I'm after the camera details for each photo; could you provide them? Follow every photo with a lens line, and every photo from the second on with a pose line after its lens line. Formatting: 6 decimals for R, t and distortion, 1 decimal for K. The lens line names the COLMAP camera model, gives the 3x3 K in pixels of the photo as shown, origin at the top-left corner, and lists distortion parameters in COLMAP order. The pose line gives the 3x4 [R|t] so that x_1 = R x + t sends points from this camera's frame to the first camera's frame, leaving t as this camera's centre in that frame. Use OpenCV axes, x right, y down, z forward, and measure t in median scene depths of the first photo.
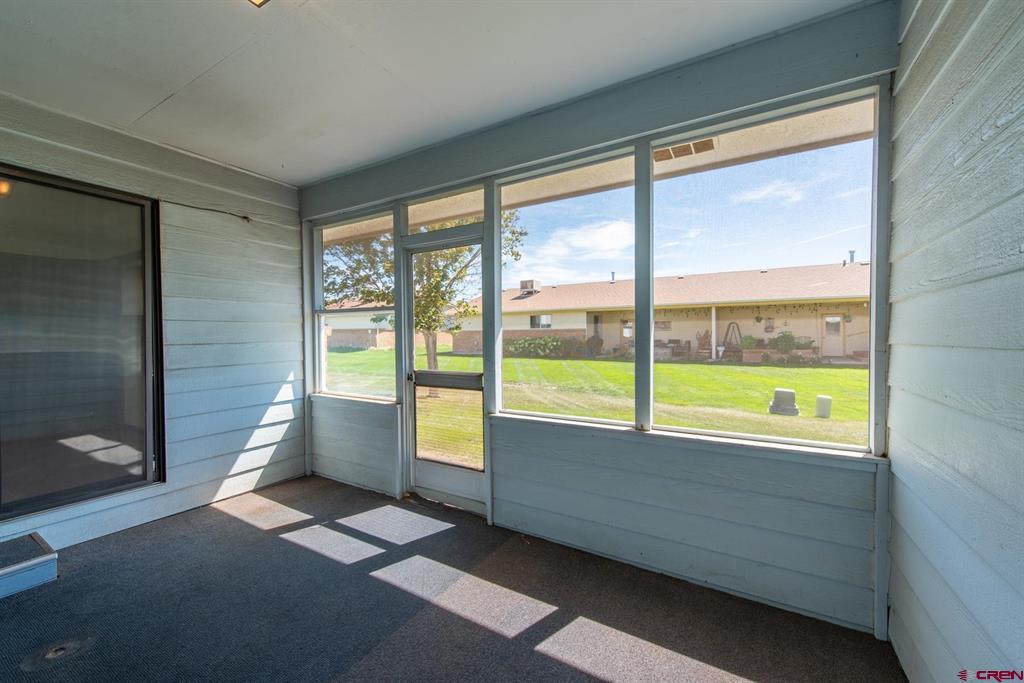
lens RADIAL K [[404.3, 0, 510.7], [0, 404.3, 337.9], [0, 0, 1]] dist [0.013392, -0.003351]
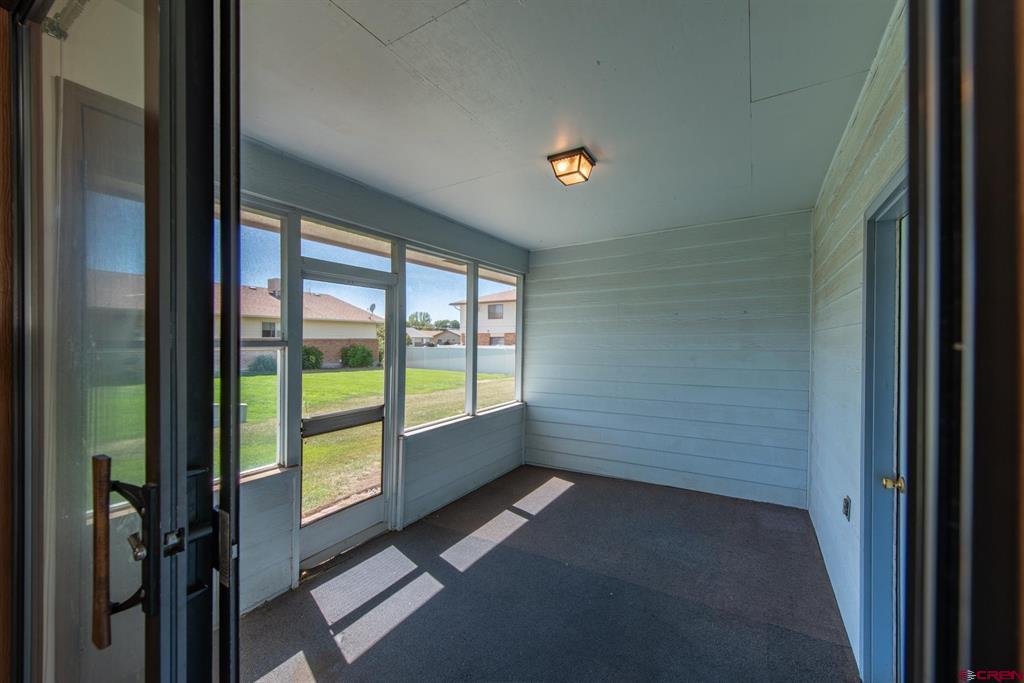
lens RADIAL K [[404.3, 0, 513.4], [0, 404.3, 339.4], [0, 0, 1]] dist [0.013392, -0.003351]
pose [[-0.004096, 0.013154, 0.999905, -1.284531], [0.017097, 0.999768, -0.013083, -0.077355], [-0.999845, 0.017042, -0.004320, 0.689638]]
